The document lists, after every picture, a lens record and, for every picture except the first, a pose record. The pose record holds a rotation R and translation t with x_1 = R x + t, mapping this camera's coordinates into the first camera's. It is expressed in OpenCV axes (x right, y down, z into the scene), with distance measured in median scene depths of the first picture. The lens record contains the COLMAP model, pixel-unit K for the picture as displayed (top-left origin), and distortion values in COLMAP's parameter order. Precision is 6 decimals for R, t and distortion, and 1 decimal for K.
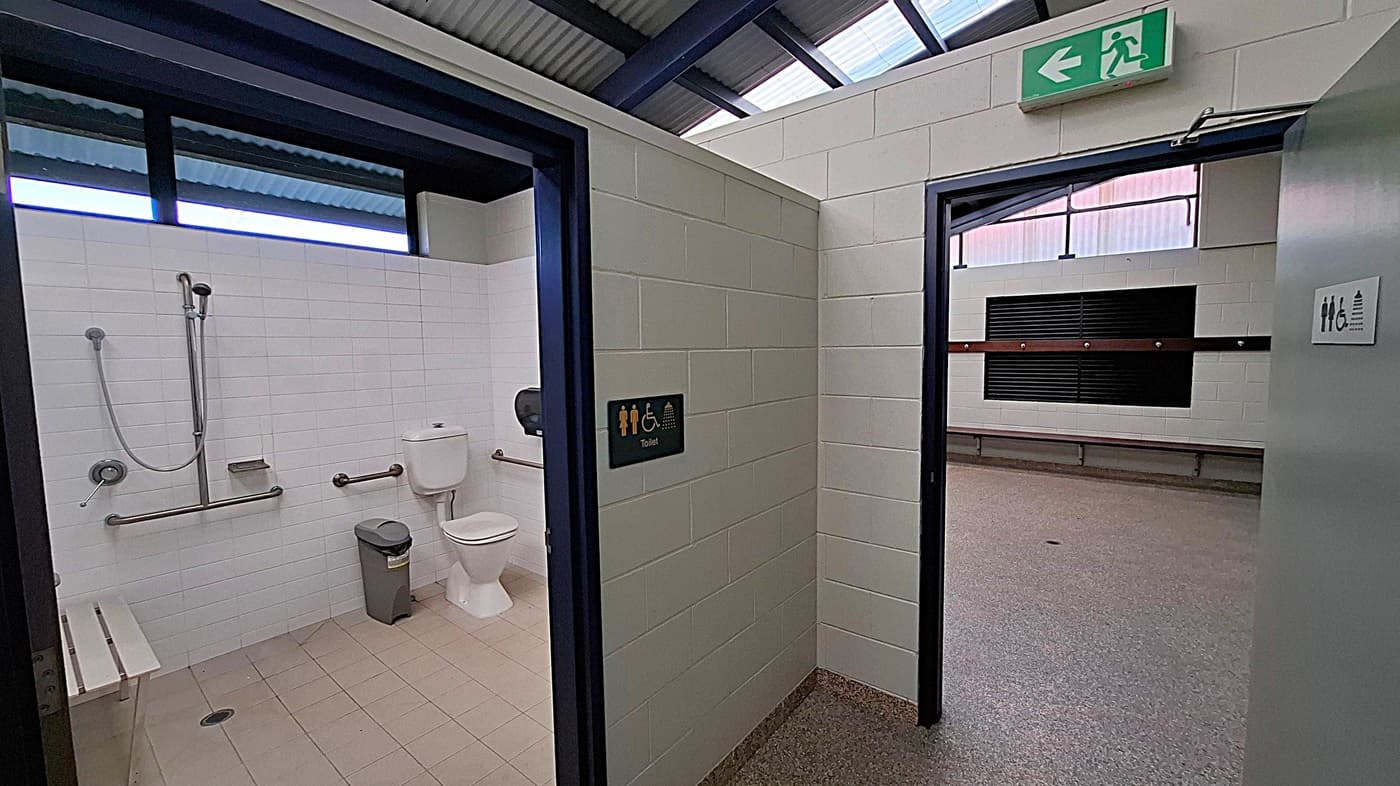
lens RADIAL K [[548.7, 0, 700.0], [0, 548.7, 393.0], [0, 0, 1]] dist [0.001423, -0.000001]
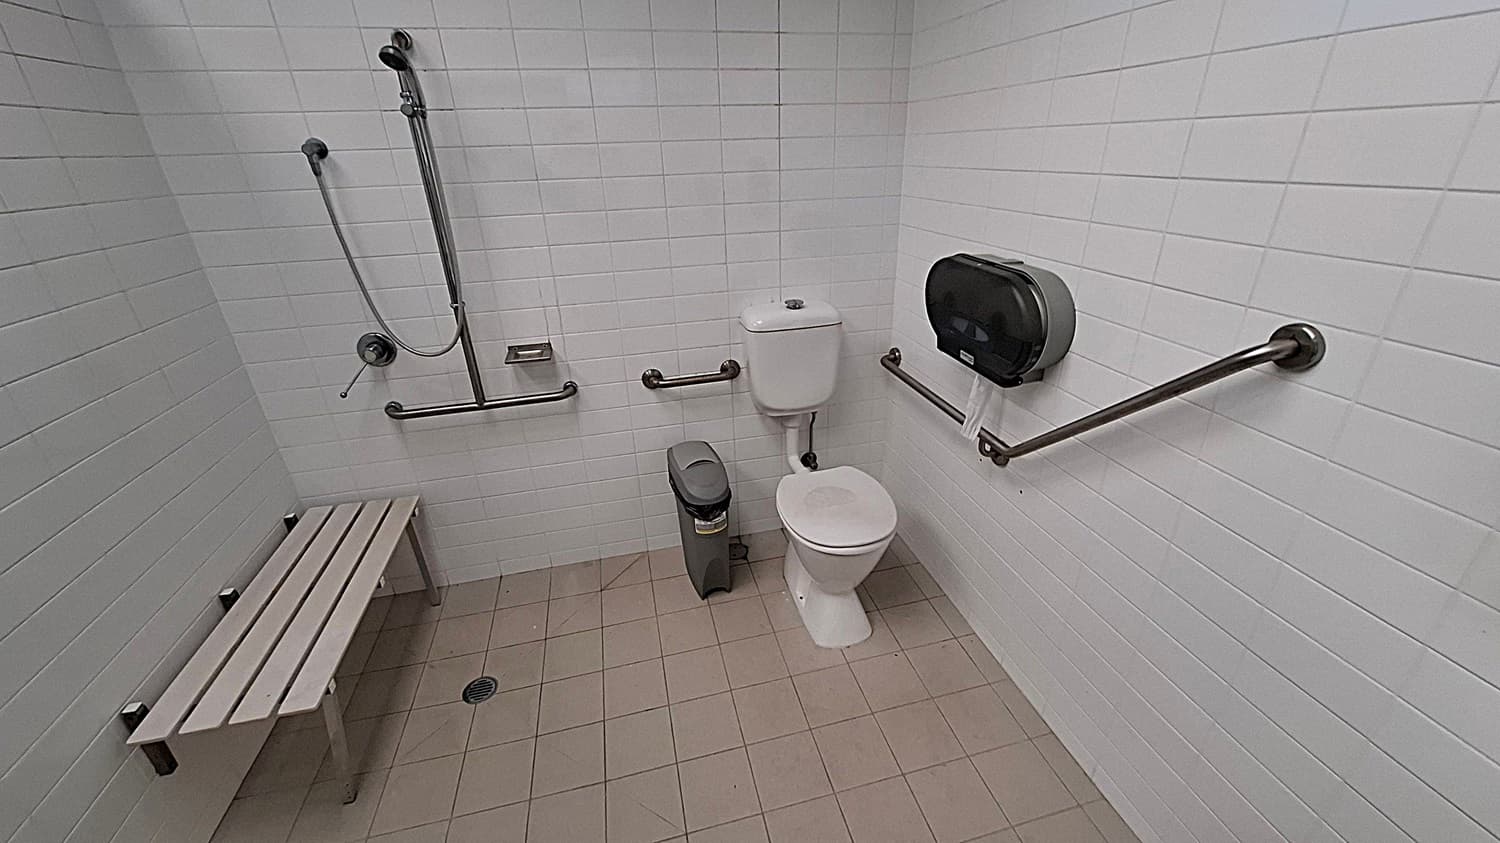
lens RADIAL K [[587.9, 0, 750.0], [0, 587.9, 421.5], [0, 0, 1]] dist [0.001423, -0.000001]
pose [[0.784237, 0.254233, -0.565984, -0.148932], [-0.028942, 0.926195, 0.375933, -0.064719], [0.619786, -0.278440, 0.733714, 0.540700]]
